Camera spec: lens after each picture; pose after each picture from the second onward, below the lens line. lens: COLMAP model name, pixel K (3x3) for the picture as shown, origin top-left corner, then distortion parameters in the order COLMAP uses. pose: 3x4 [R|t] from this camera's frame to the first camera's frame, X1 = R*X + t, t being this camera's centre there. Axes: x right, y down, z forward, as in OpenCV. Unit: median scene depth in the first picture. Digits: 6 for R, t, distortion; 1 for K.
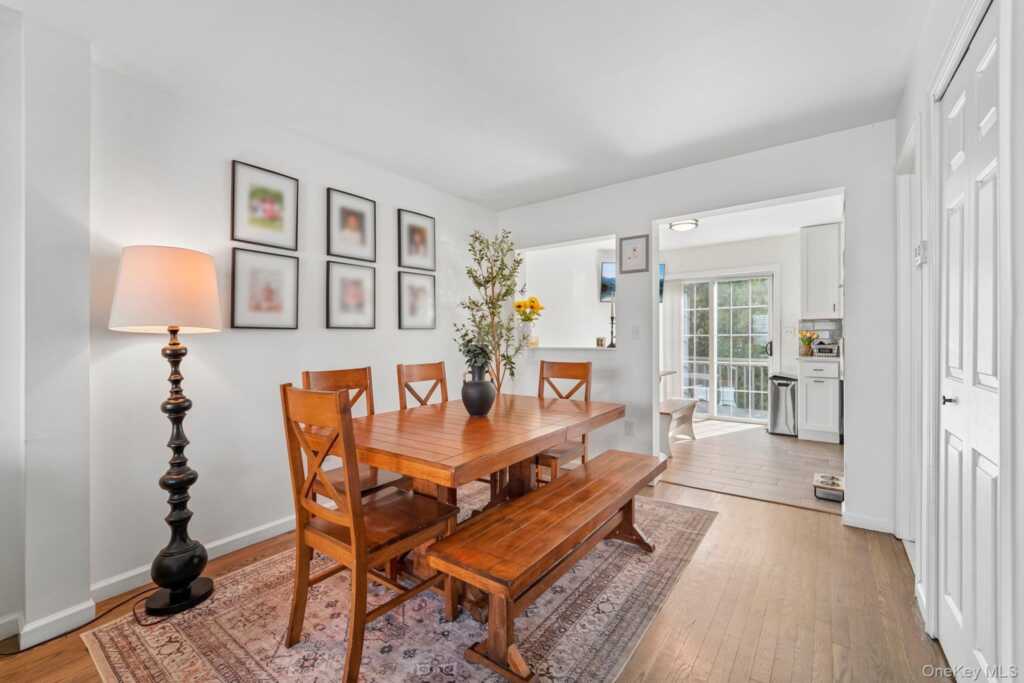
lens RADIAL K [[420.9, 0, 513.0], [0, 420.9, 337.0], [0, 0, 1]] dist [-0.013641, -0.001161]
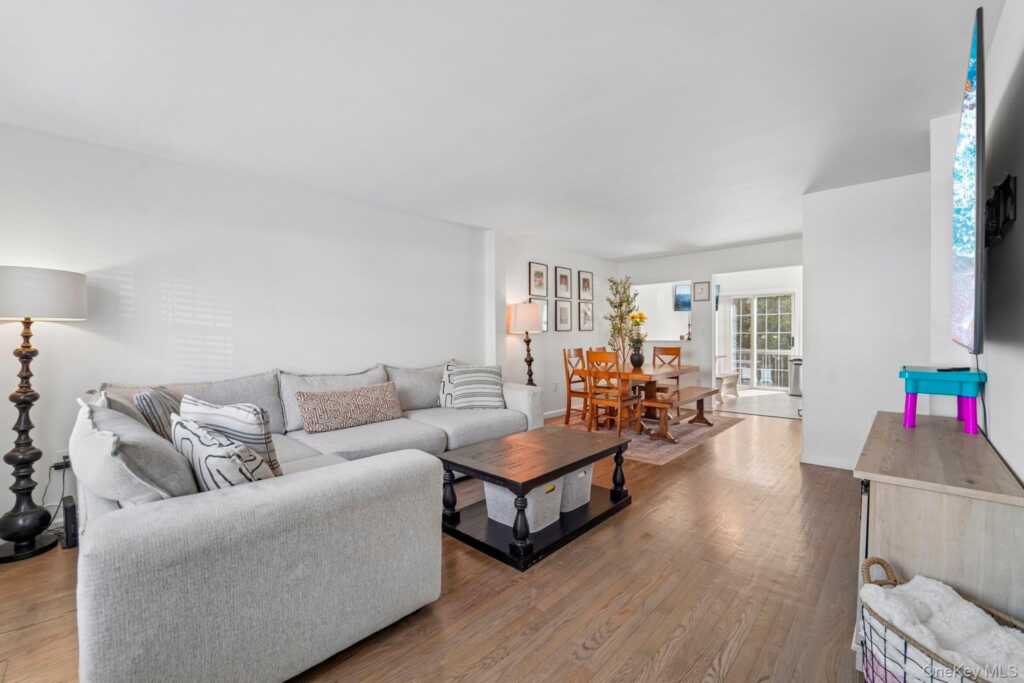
lens RADIAL K [[386.9, 0, 513.2], [0, 386.9, 332.7], [0, 0, 1]] dist [-0.016111, -0.000096]
pose [[0.989319, 0.004265, -0.145707, -0.277169], [-0.004061, 0.999990, 0.001695, -0.009049], [0.145713, -0.001086, 0.989326, -0.782526]]
